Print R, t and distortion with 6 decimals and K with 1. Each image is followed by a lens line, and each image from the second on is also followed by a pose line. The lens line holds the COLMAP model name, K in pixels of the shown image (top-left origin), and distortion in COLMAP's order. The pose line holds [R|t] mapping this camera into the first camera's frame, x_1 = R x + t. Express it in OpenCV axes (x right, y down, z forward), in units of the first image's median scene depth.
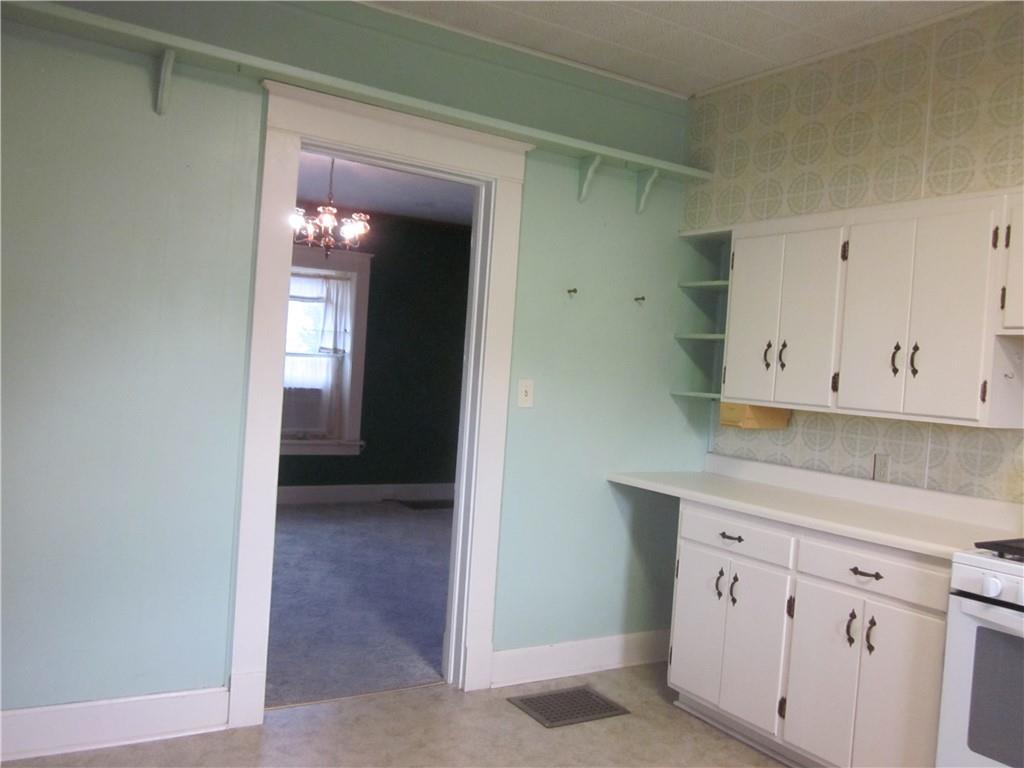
lens RADIAL K [[853.6, 0, 512.1], [0, 853.6, 383.6], [0, 0, 1]] dist [-0.029295, 0.004043]
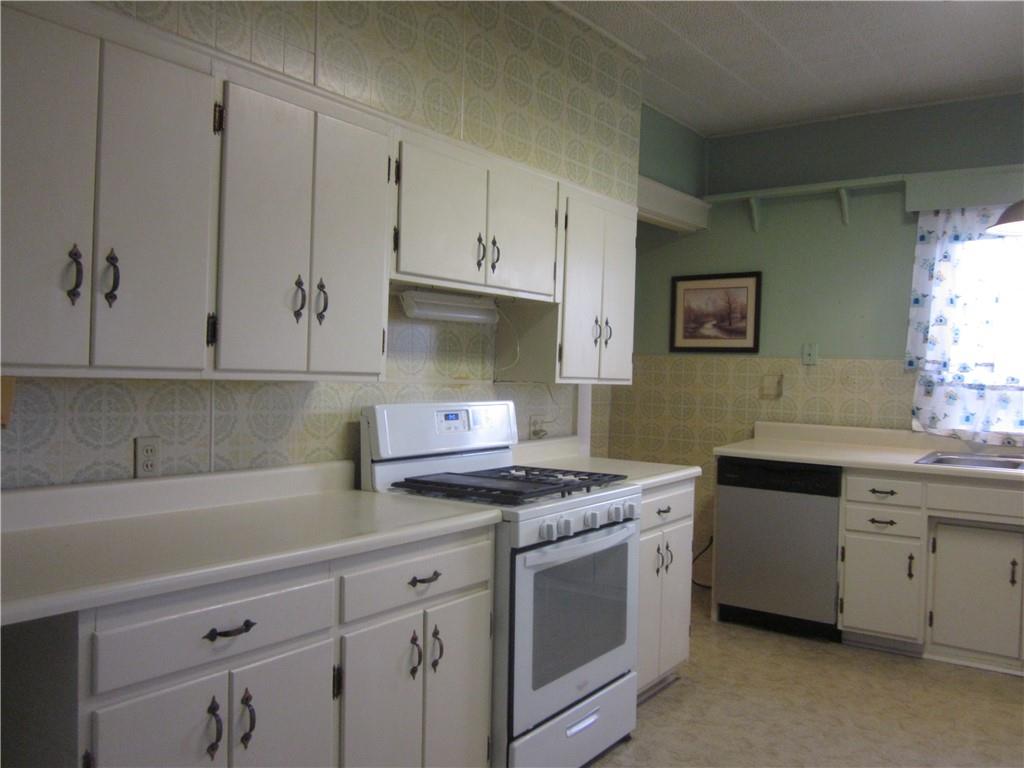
lens RADIAL K [[853.6, 0, 512.7], [0, 853.6, 389.9], [0, 0, 1]] dist [-0.029295, 0.004043]
pose [[-0.378426, -0.093531, 0.920894, -0.277481], [-0.038304, 0.995612, 0.085379, -0.019056], [-0.924839, -0.002964, -0.380348, 1.033395]]
